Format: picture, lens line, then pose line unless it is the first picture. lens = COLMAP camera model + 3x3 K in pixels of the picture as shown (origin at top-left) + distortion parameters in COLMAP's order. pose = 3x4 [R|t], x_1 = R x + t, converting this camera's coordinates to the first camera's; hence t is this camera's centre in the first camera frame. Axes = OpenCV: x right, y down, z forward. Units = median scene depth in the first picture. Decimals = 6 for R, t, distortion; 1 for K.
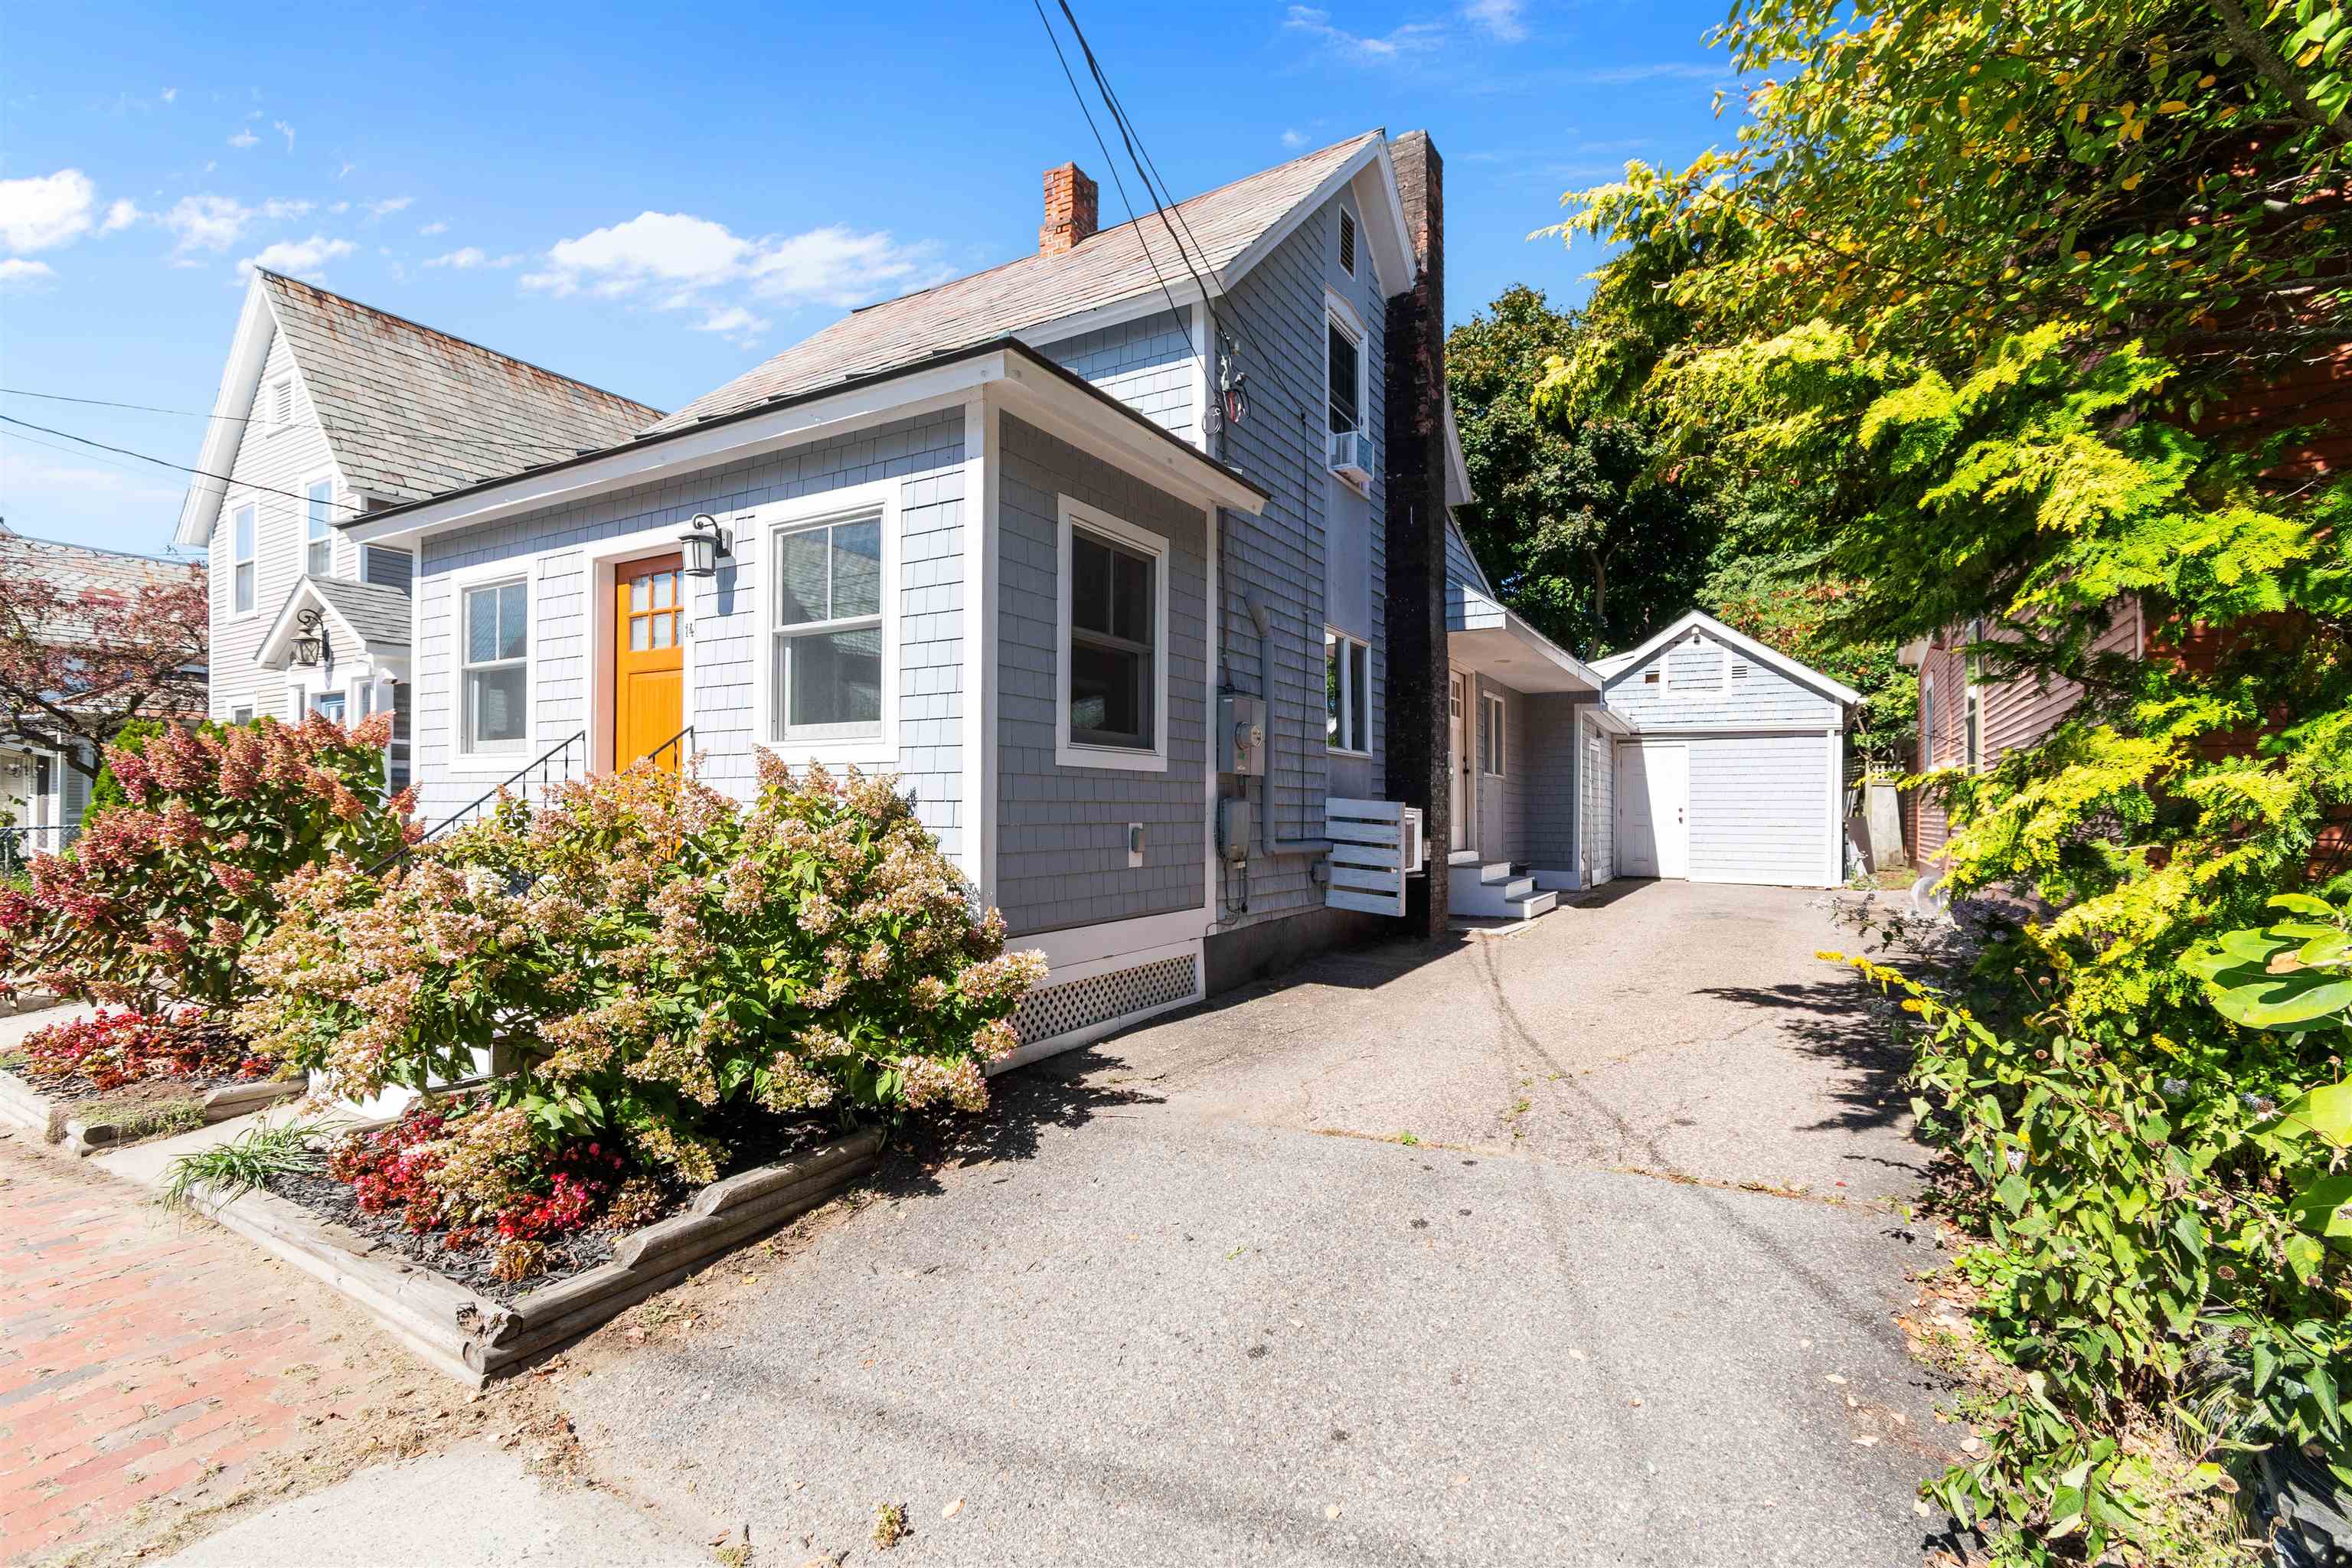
lens RADIAL K [[1088.3, 0, 1184.1], [0, 1088.3, 804.1], [0, 0, 1]] dist [0.004907, 0.000317]
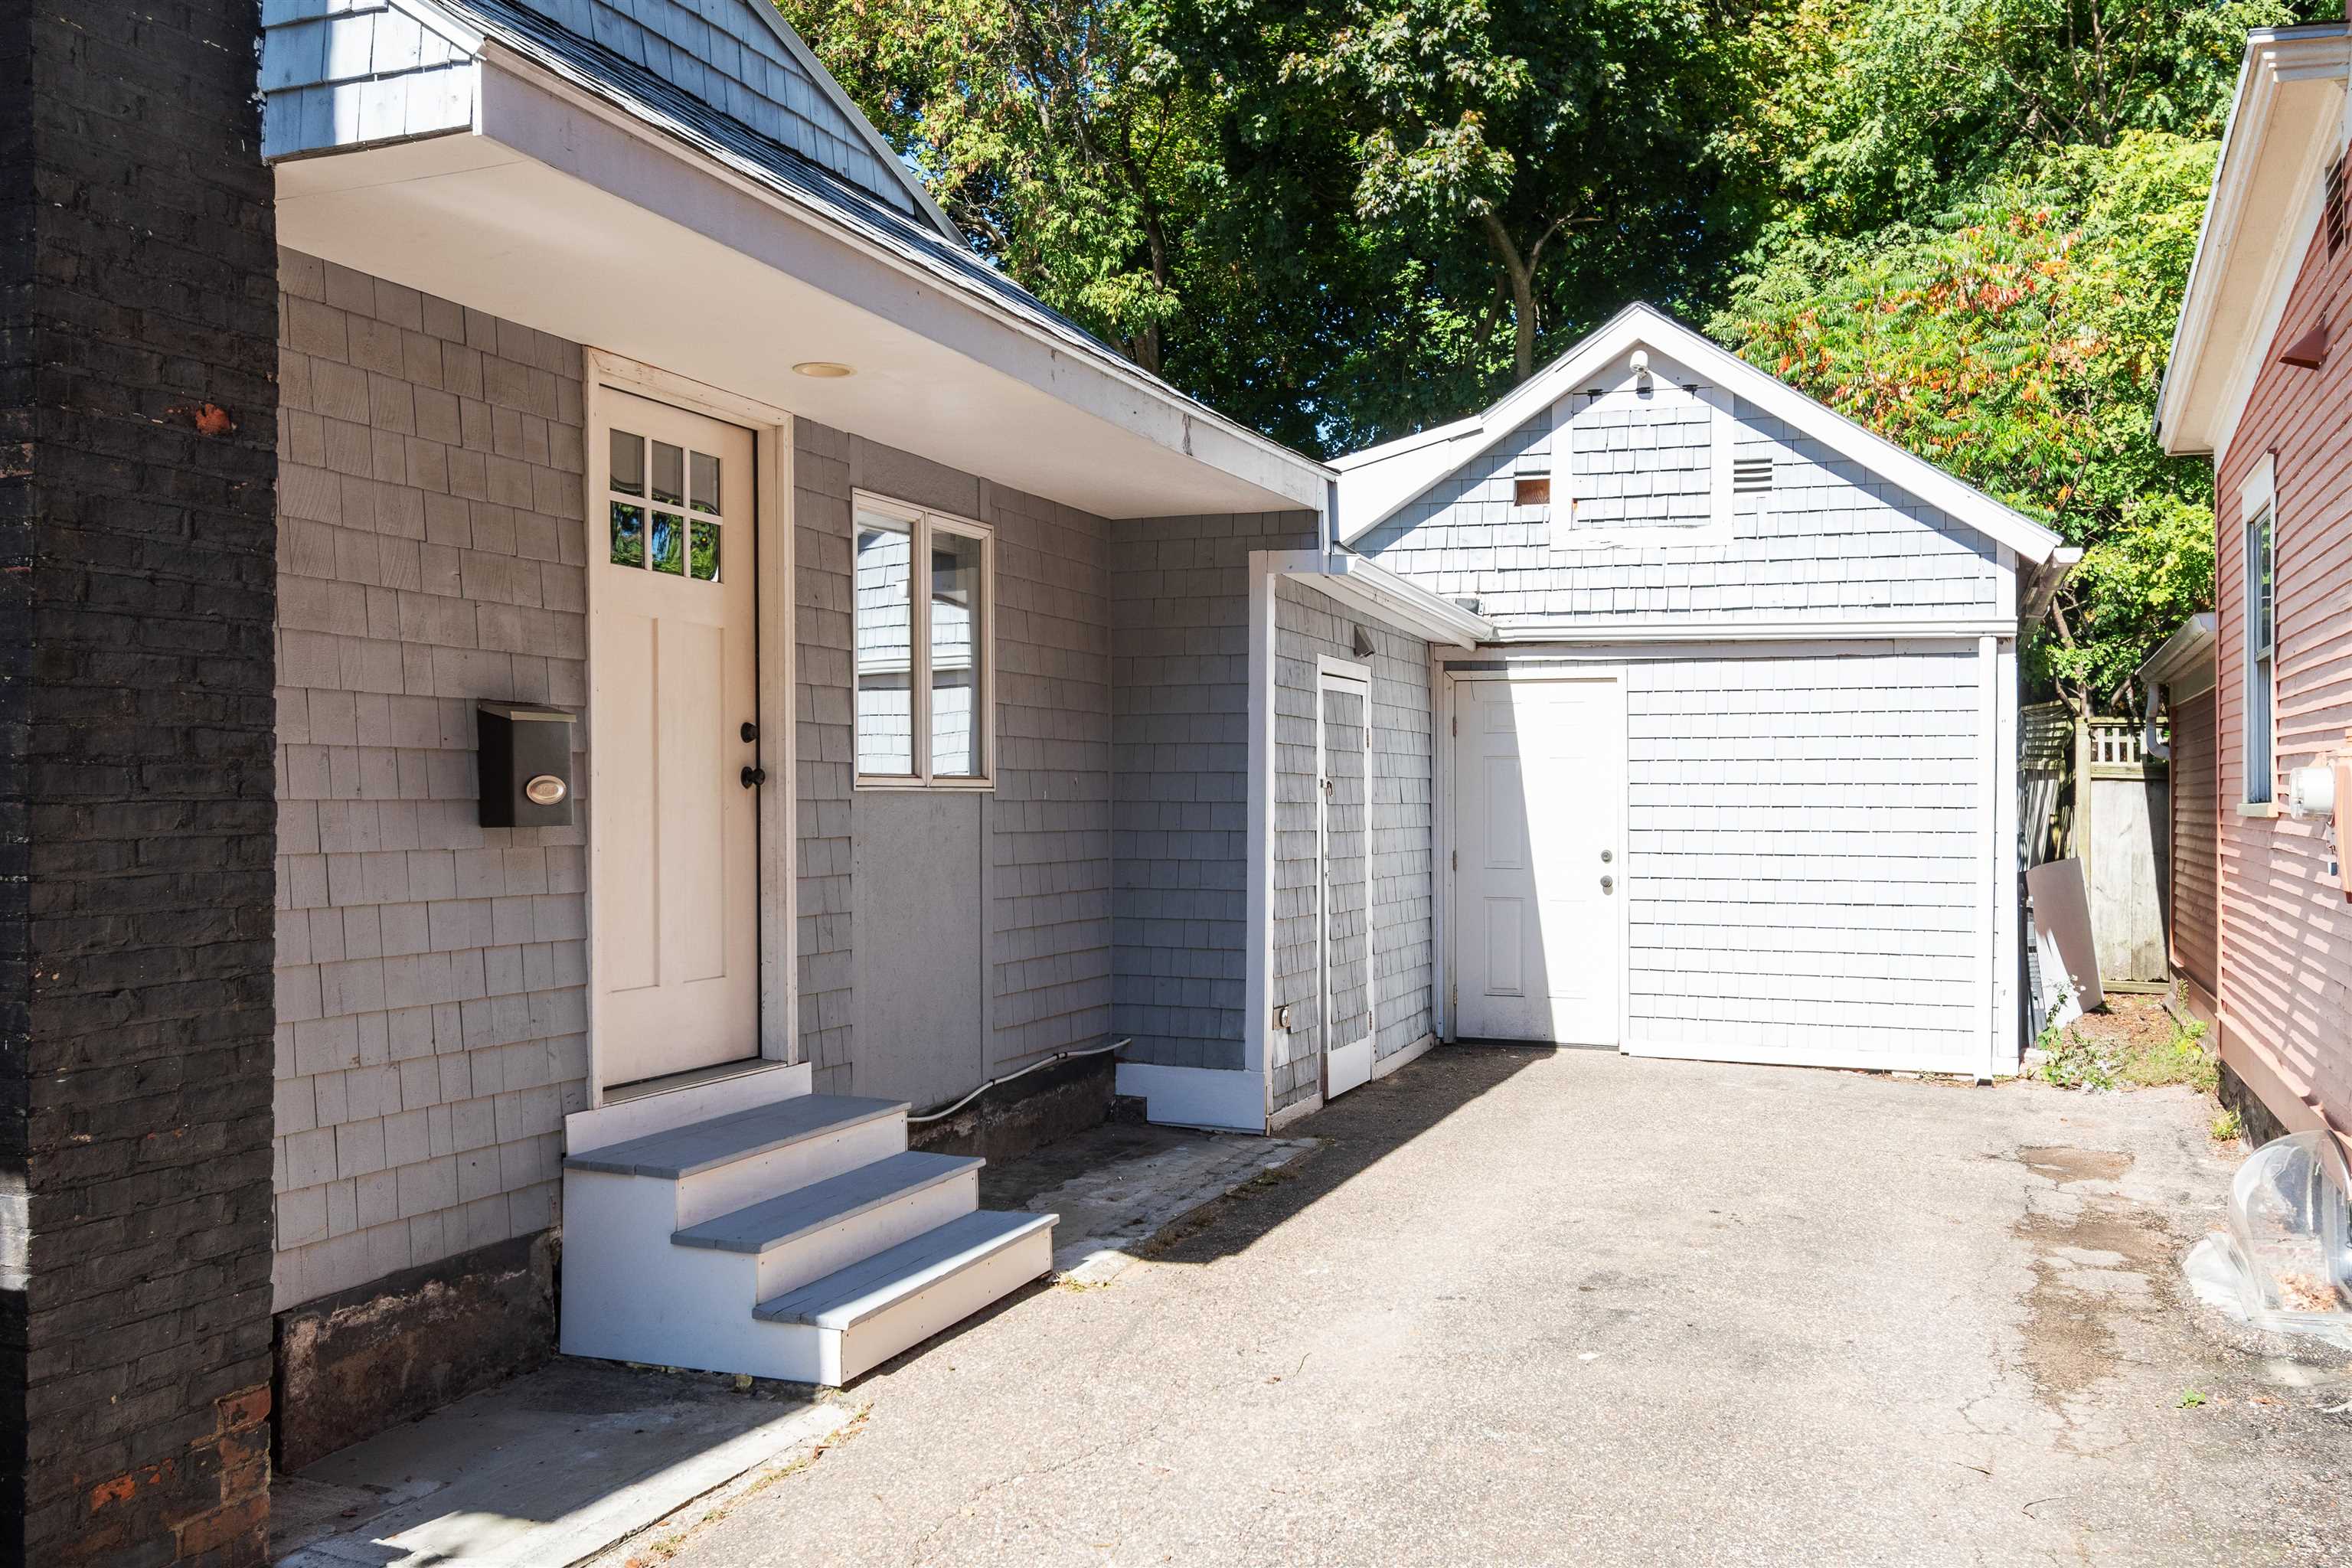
lens RADIAL K [[2062.3, 0, 1175.6], [0, 2062.3, 770.4], [0, 0, 1]] dist [-0.001875, 0.015259]
pose [[0.988944, -0.004966, 0.148207, 0.212890], [0.005433, 0.999981, -0.002745, -0.022036], [-0.148190, 0.003519, 0.988953, 0.343924]]
